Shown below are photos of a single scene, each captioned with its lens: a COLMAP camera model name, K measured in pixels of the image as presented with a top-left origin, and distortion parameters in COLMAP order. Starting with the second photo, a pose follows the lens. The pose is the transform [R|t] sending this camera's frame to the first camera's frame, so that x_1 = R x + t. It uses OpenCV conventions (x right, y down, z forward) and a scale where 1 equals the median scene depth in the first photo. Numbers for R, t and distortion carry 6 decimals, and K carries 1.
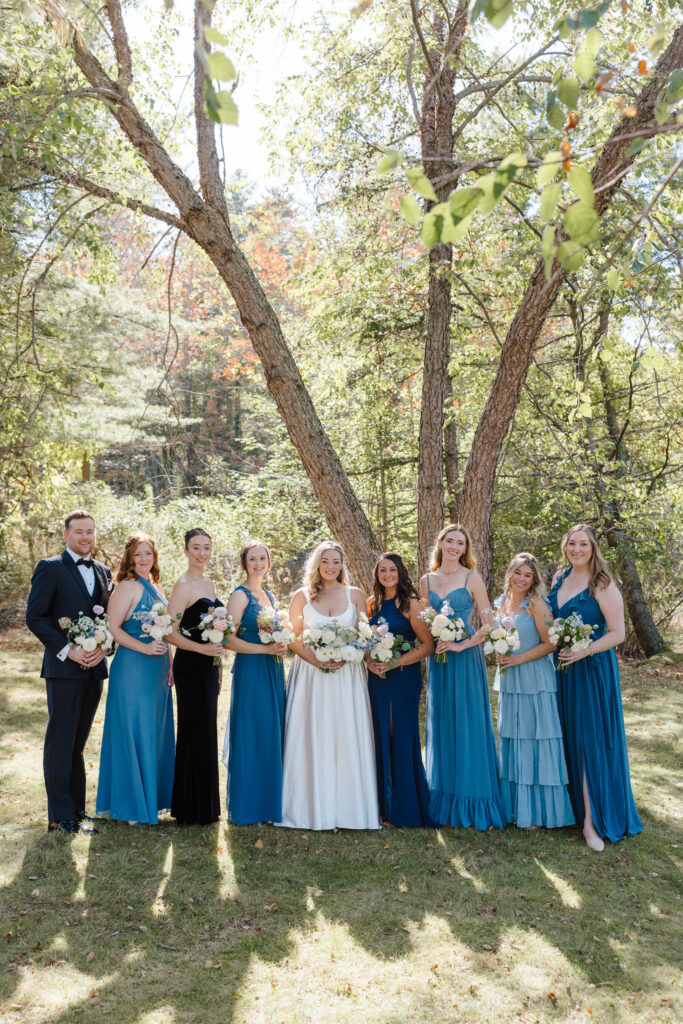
lens RADIAL K [[1103.4, 0, 329.4], [0, 1103.4, 513.4], [0, 0, 1]] dist [0.010393, 0.000389]
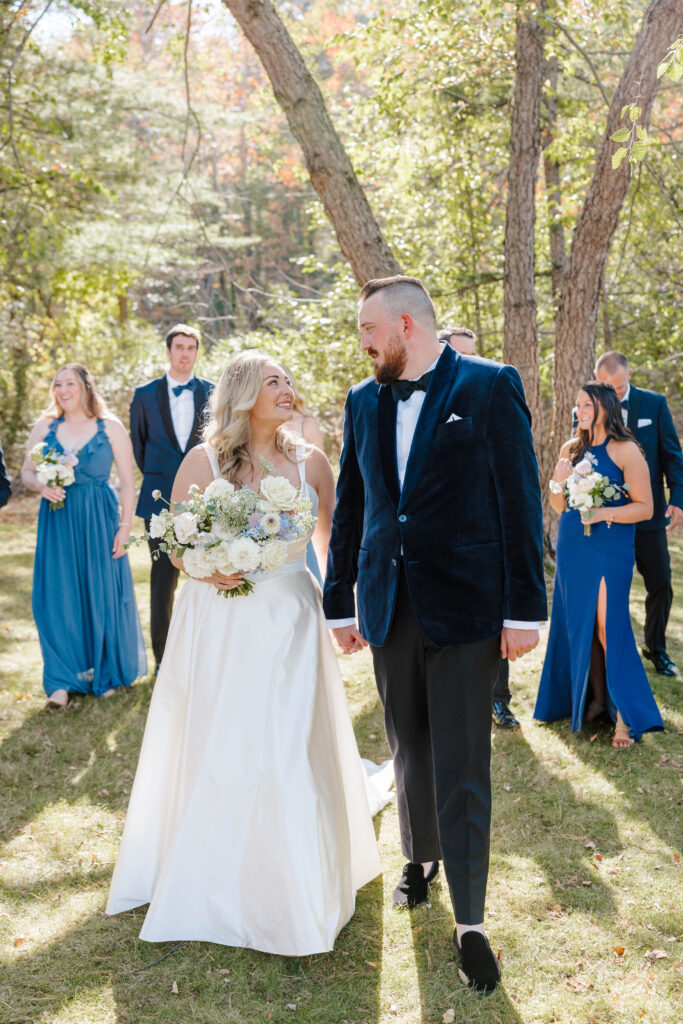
lens RADIAL K [[1307.2, 0, 341.5], [0, 1307.2, 512.0], [0, 0, 1]] dist [0.025307, 0.043101]
pose [[0.996510, -0.020072, -0.081024, 0.033603], [0.029370, 0.992902, 0.115252, 0.009969], [0.078136, -0.117229, 0.990026, 0.052205]]
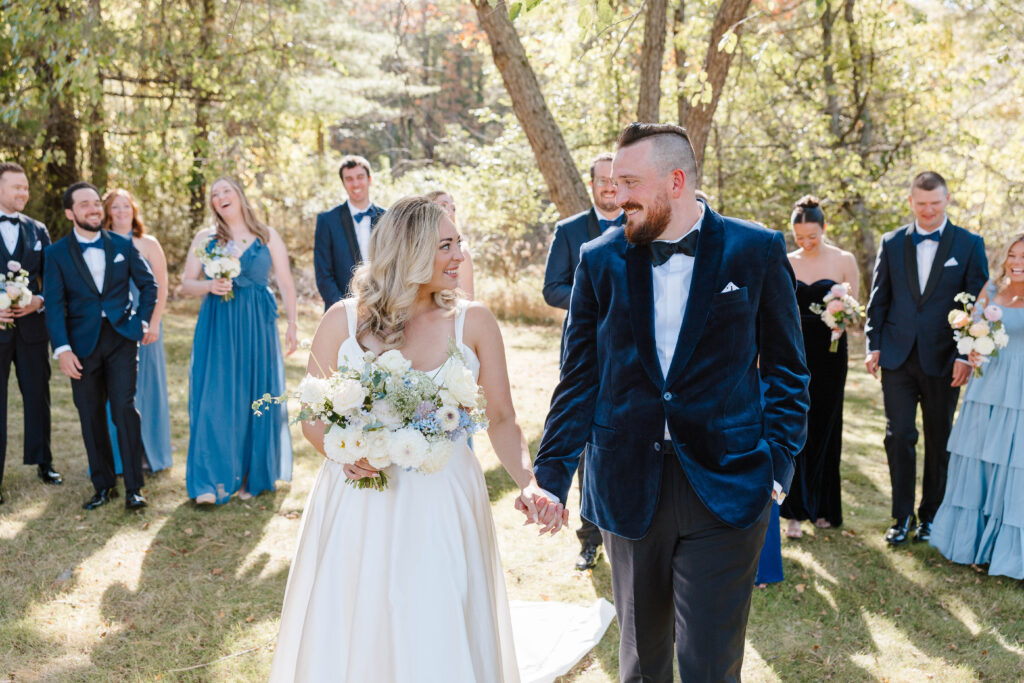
lens RADIAL K [[1267.1, 0, 512.0], [0, 1267.1, 341.5], [0, 0, 1]] dist [0.026630, 0.071737]
pose [[0.997792, 0.005477, -0.066197, 0.038837], [0.002693, 0.992439, 0.122706, -0.000976], [0.066368, -0.122614, 0.990233, -0.203641]]
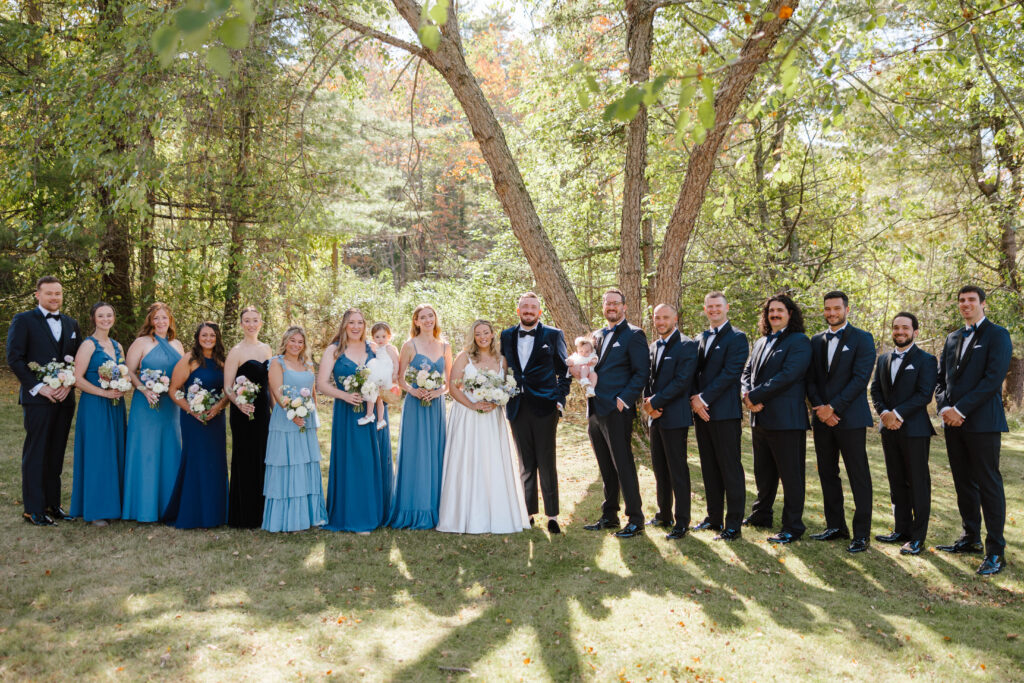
lens RADIAL K [[990.1, 0, 512.0], [0, 990.1, 341.5], [0, 0, 1]] dist [0.010726, 0.022888]
pose [[0.999613, -0.000189, -0.027802, -0.006860], [0.001568, 0.998767, 0.049615, -0.001888], [0.027758, -0.049639, 0.998381, -0.084159]]
